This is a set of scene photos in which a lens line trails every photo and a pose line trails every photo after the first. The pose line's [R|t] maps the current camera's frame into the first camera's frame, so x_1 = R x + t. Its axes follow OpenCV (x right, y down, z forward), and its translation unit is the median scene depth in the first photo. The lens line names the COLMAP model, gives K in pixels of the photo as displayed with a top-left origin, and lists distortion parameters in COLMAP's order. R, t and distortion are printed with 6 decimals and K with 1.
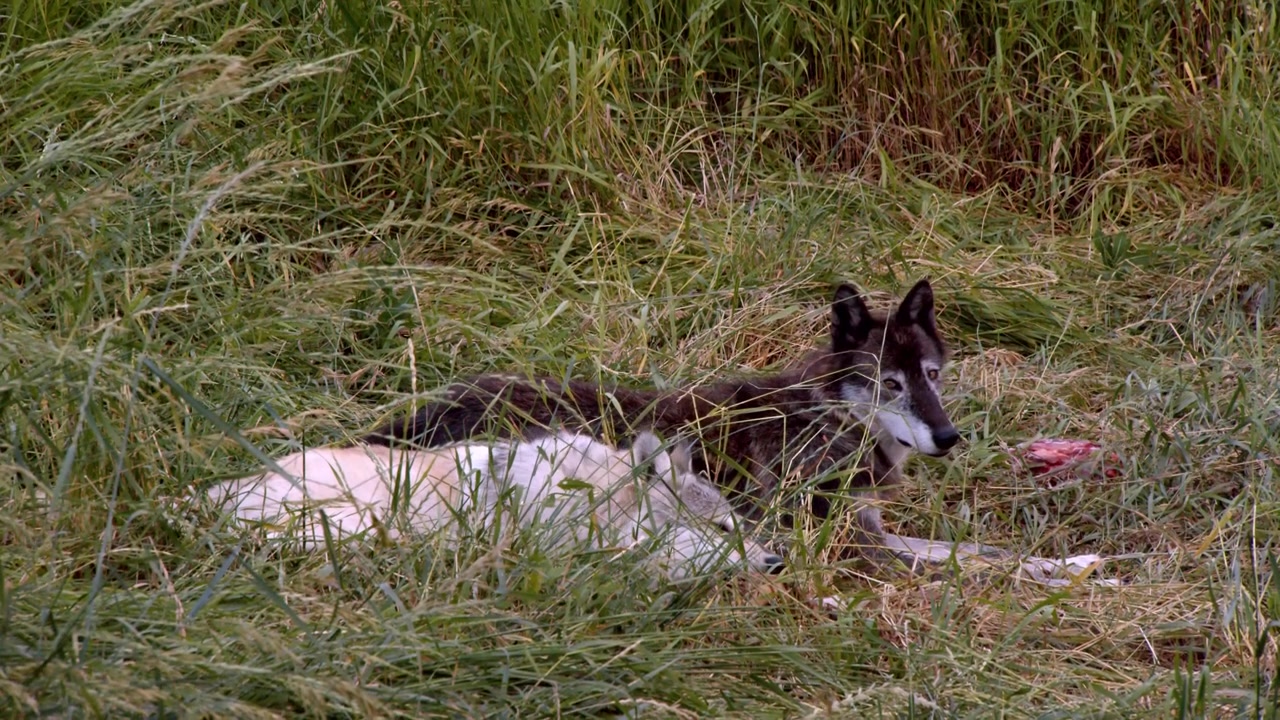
lens RADIAL K [[577.2, 0, 640.0], [0, 577.2, 360.0], [0, 0, 1]] dist [0.001616, -0.000245]
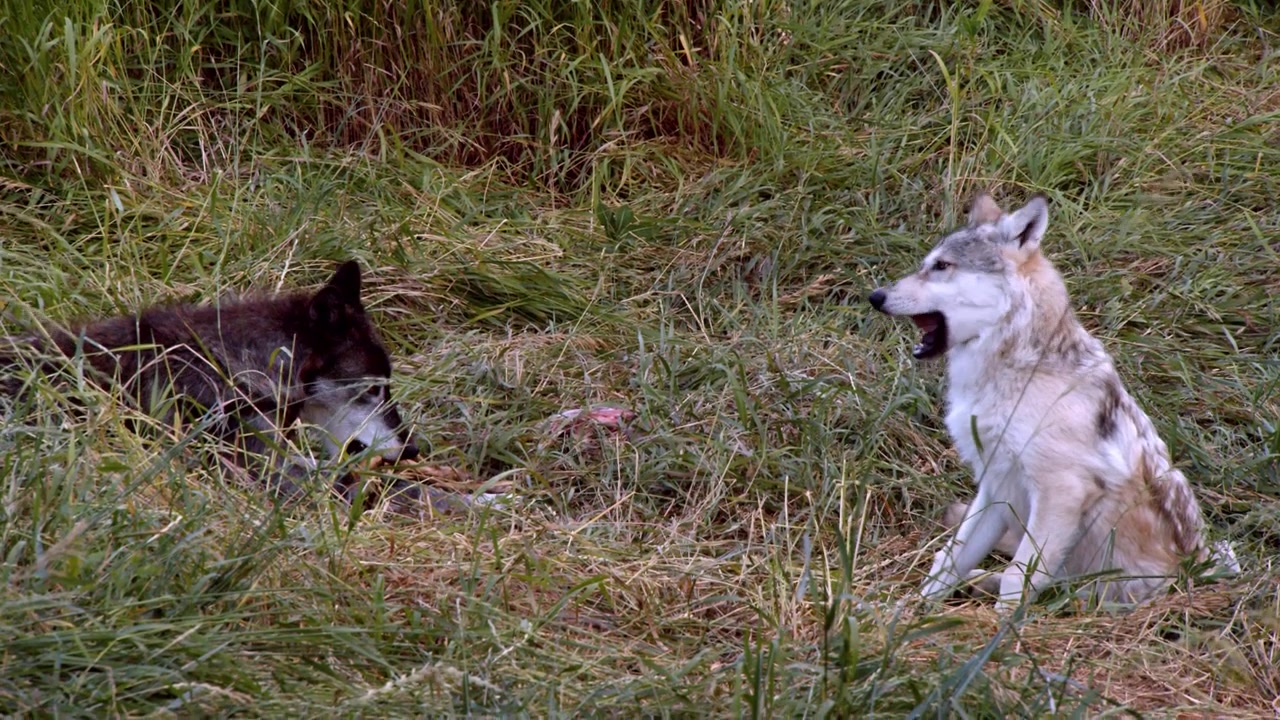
lens RADIAL K [[577.2, 0, 640.0], [0, 577.2, 360.0], [0, 0, 1]] dist [0.001616, -0.000245]
pose [[0.999884, -0.012945, 0.007974, 0.851624], [0.012956, 0.999915, -0.001330, 0.049052], [-0.007957, 0.001433, 0.999967, 0.001284]]
